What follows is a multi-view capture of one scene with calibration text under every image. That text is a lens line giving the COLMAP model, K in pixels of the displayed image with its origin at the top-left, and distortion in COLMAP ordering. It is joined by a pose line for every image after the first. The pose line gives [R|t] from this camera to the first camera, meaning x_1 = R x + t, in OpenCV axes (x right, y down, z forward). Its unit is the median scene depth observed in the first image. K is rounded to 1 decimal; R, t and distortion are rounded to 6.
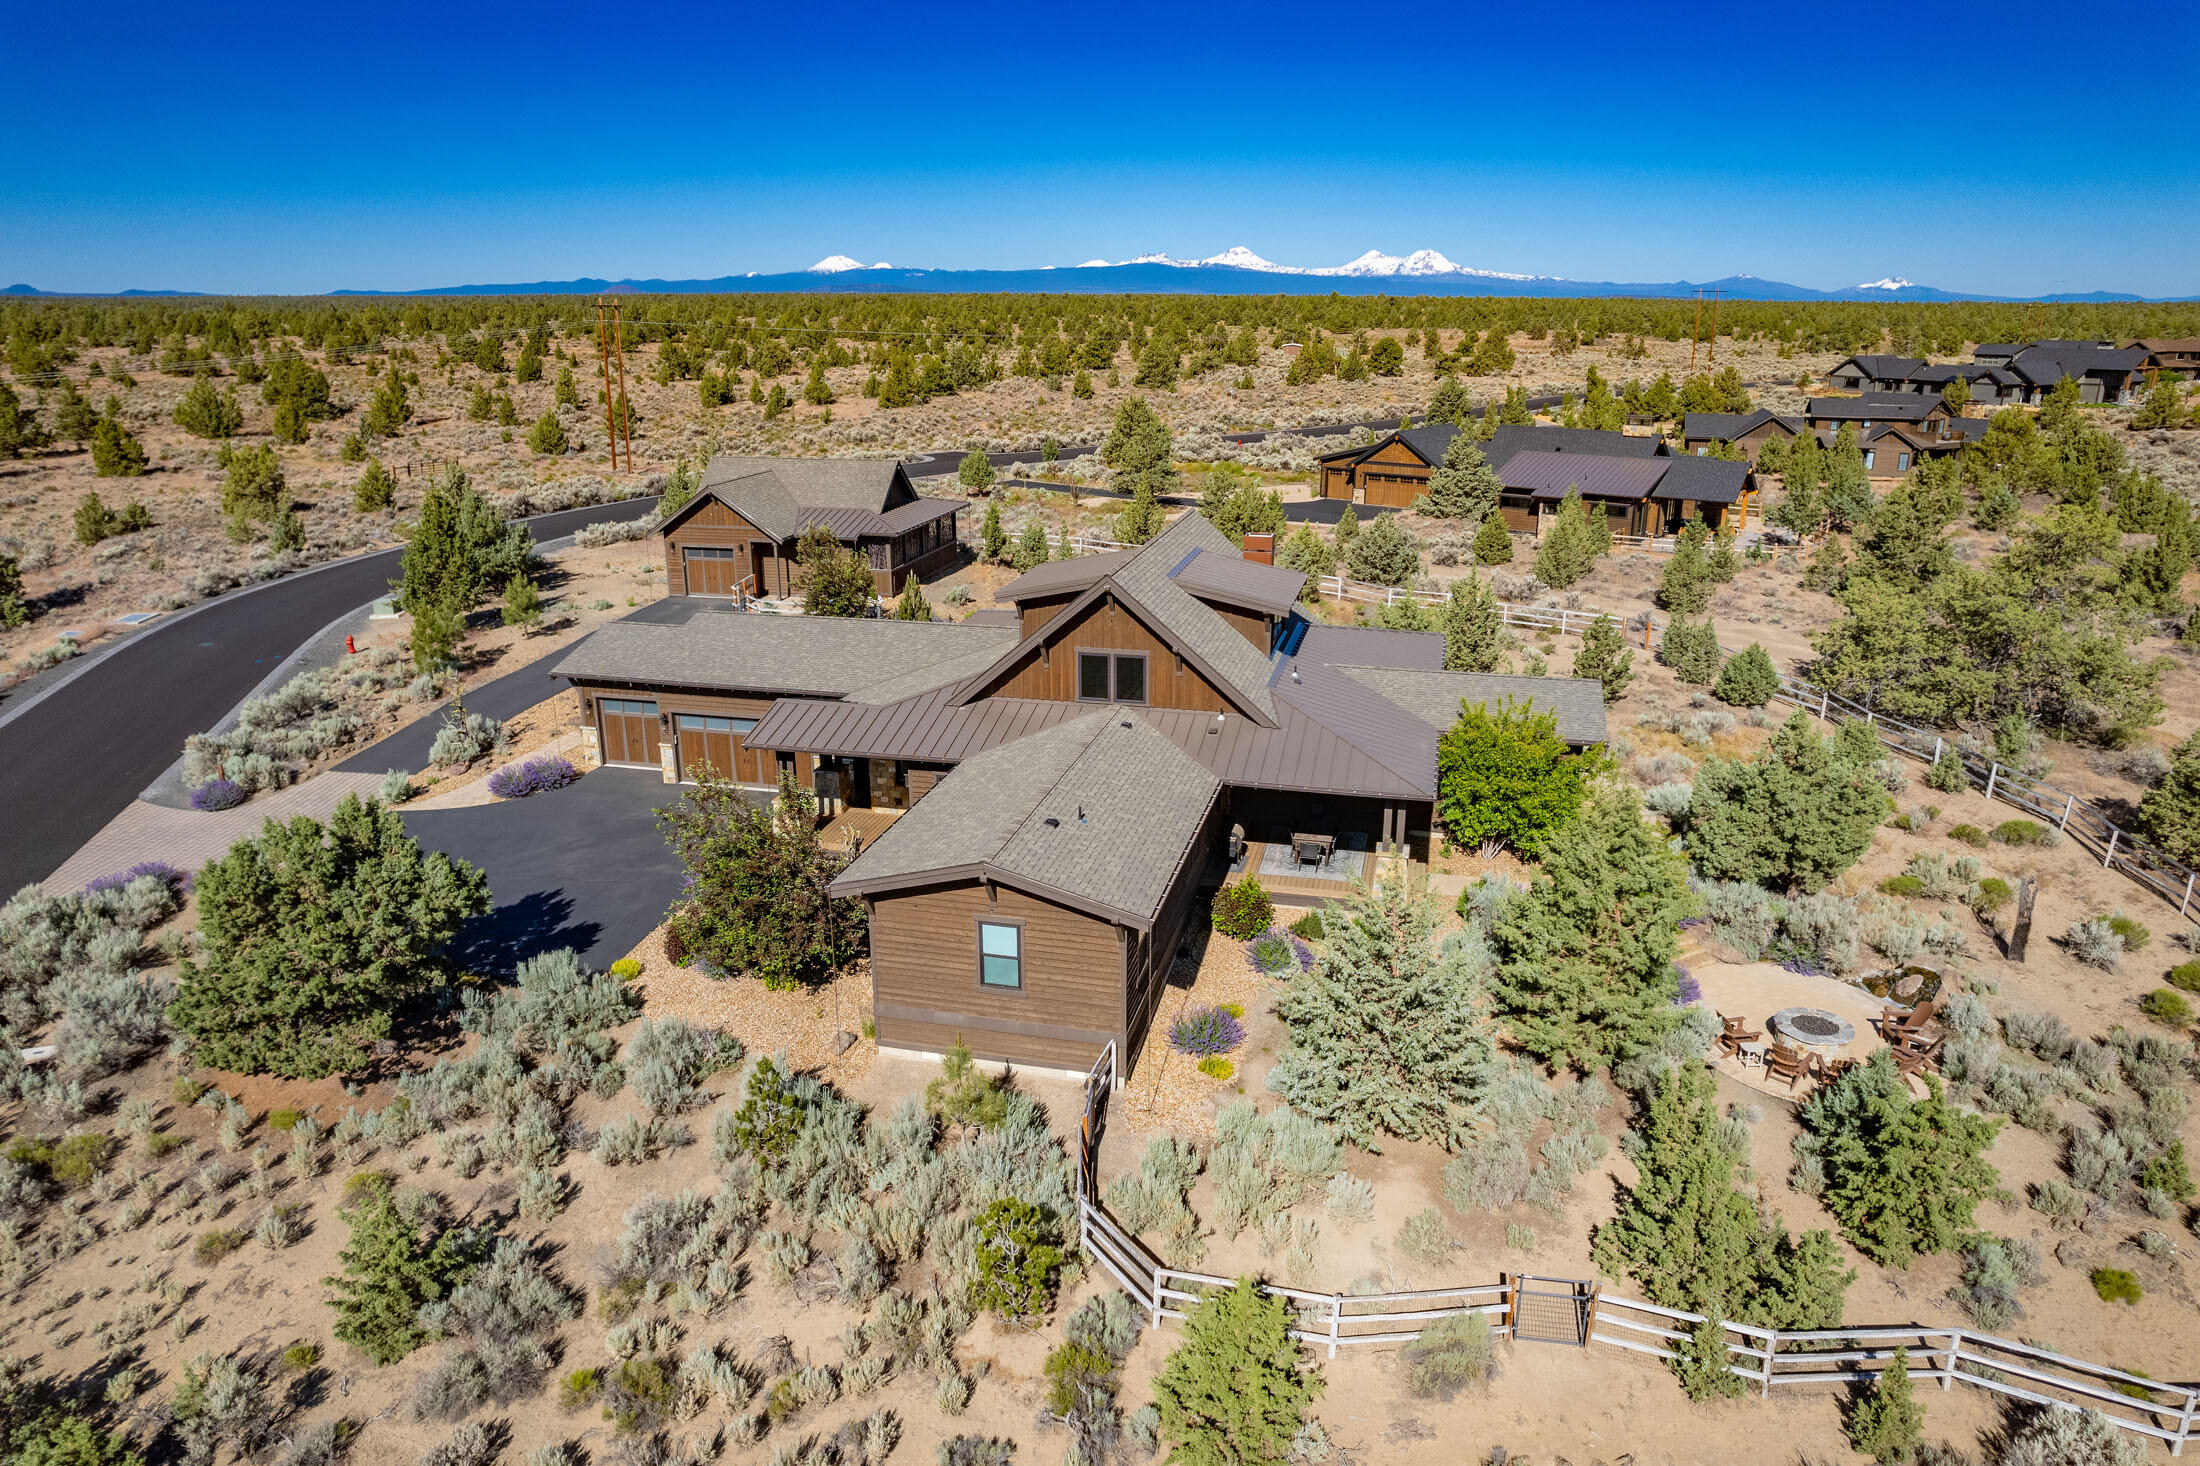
lens RADIAL K [[1424.4, 0, 1113.2], [0, 1424.4, 731.1], [0, 0, 1]] dist [-0.085554, 0.082154]
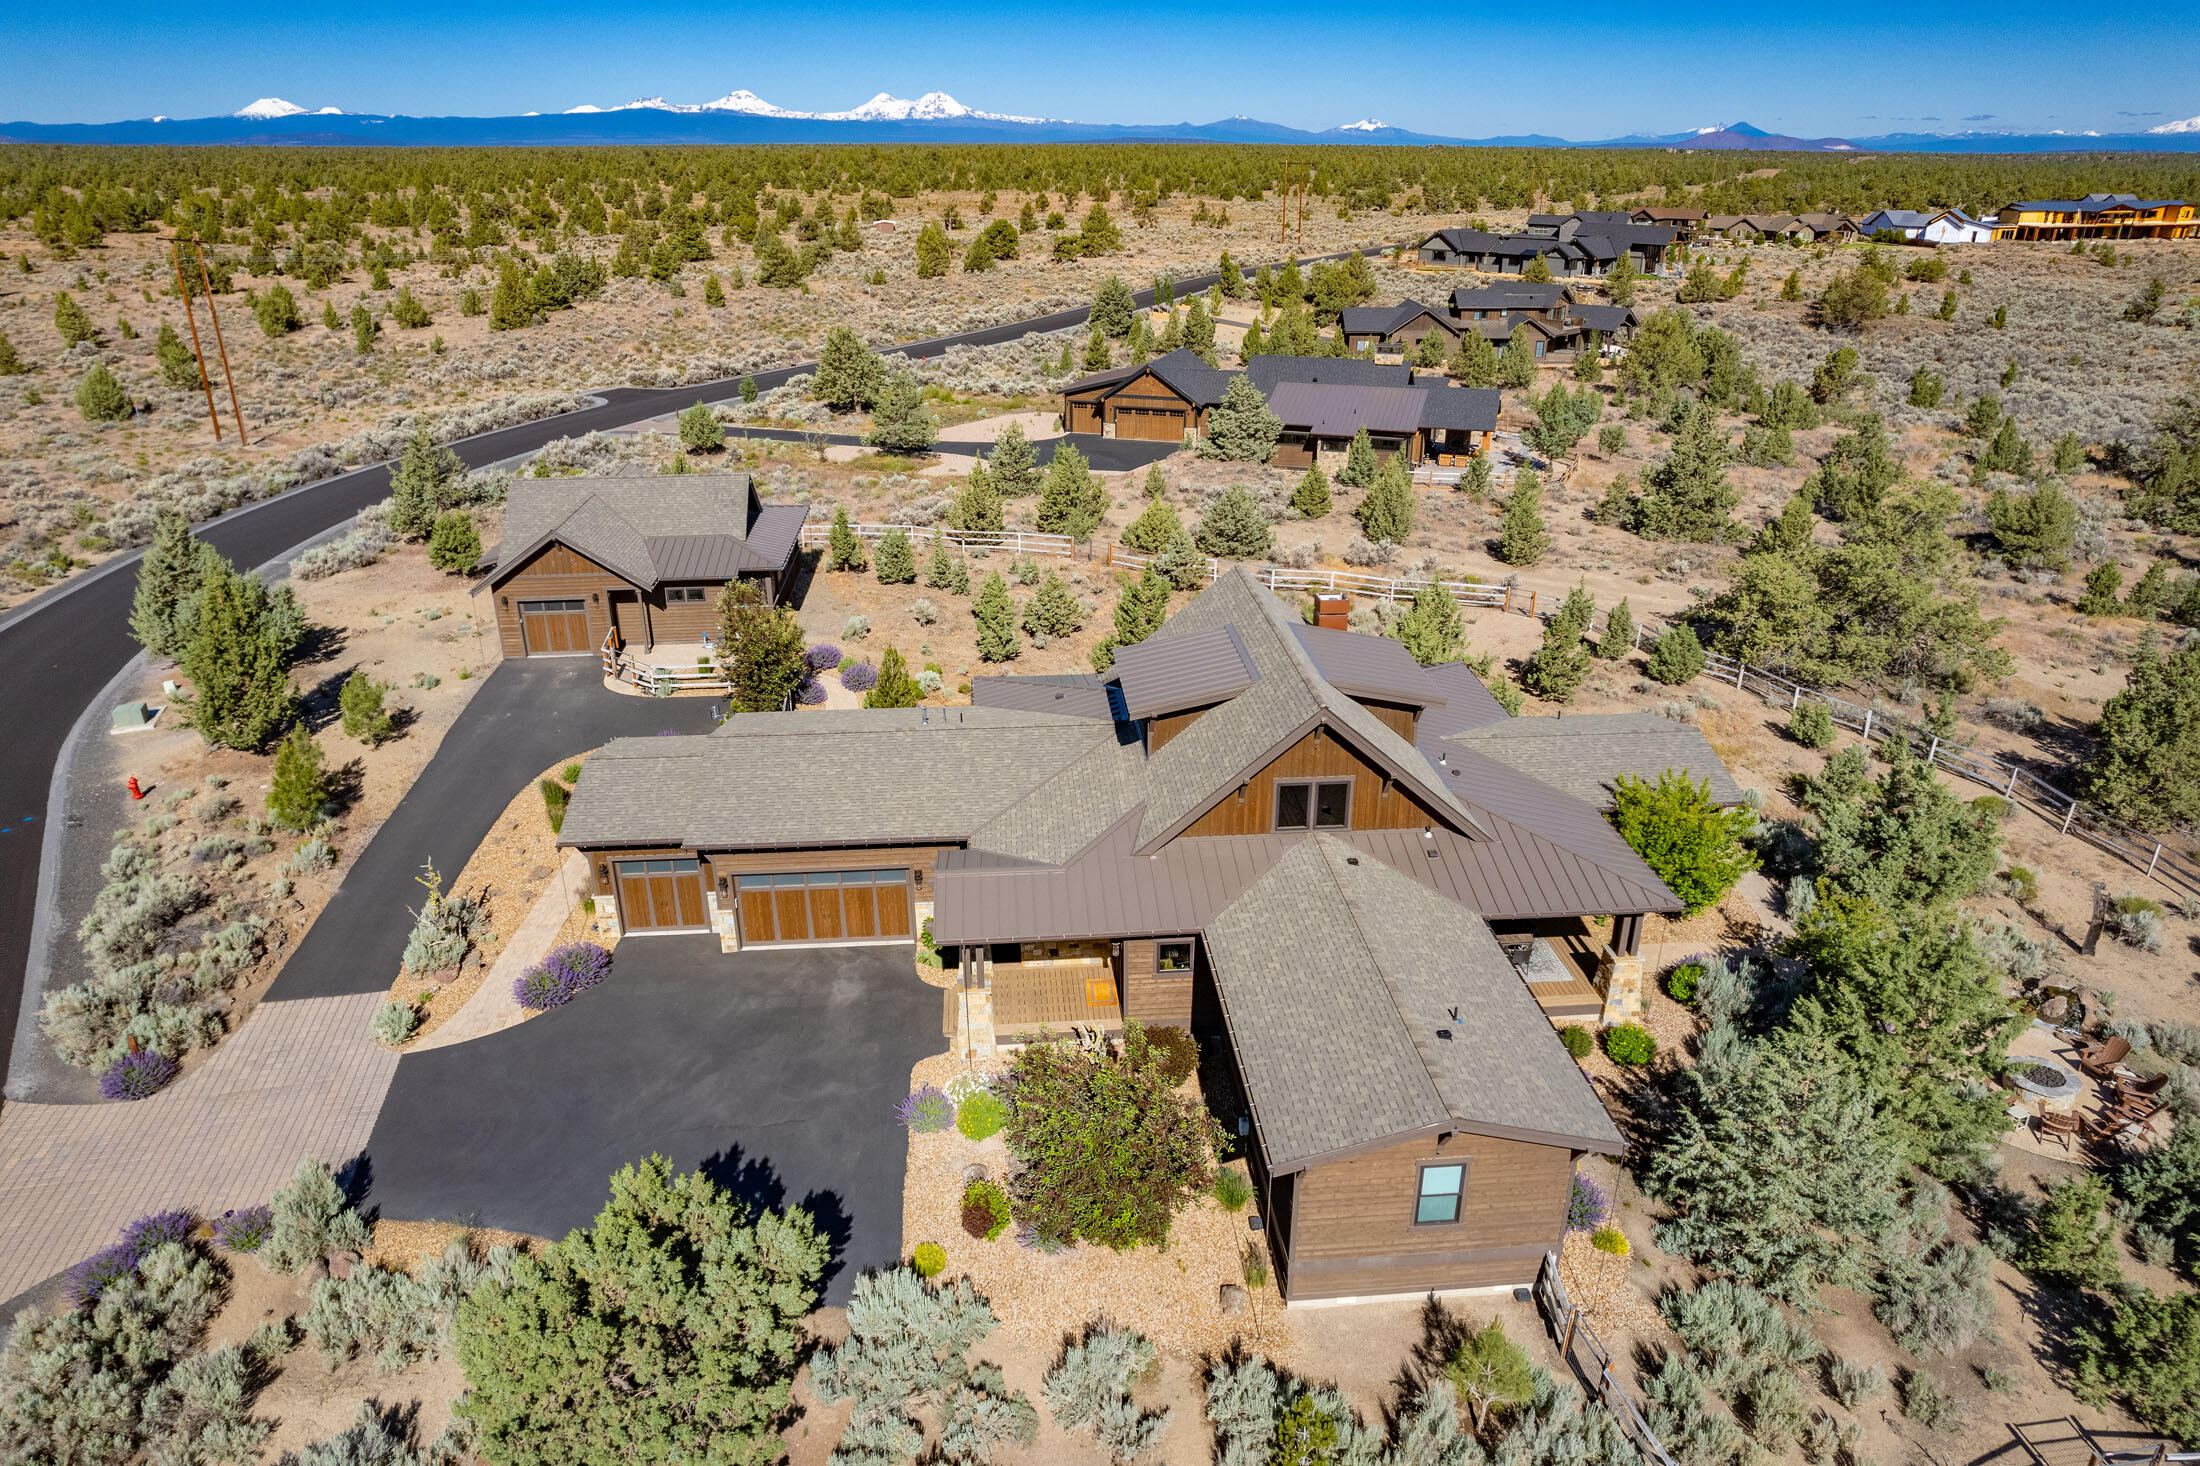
lens RADIAL K [[1424.4, 0, 1113.2], [0, 1424.4, 731.1], [0, 0, 1]] dist [-0.085554, 0.082154]
pose [[0.948592, -0.121401, 0.292291, -0.149946], [0.092122, 0.989431, 0.111986, -0.077509], [-0.302797, -0.079303, 0.949750, 0.059950]]
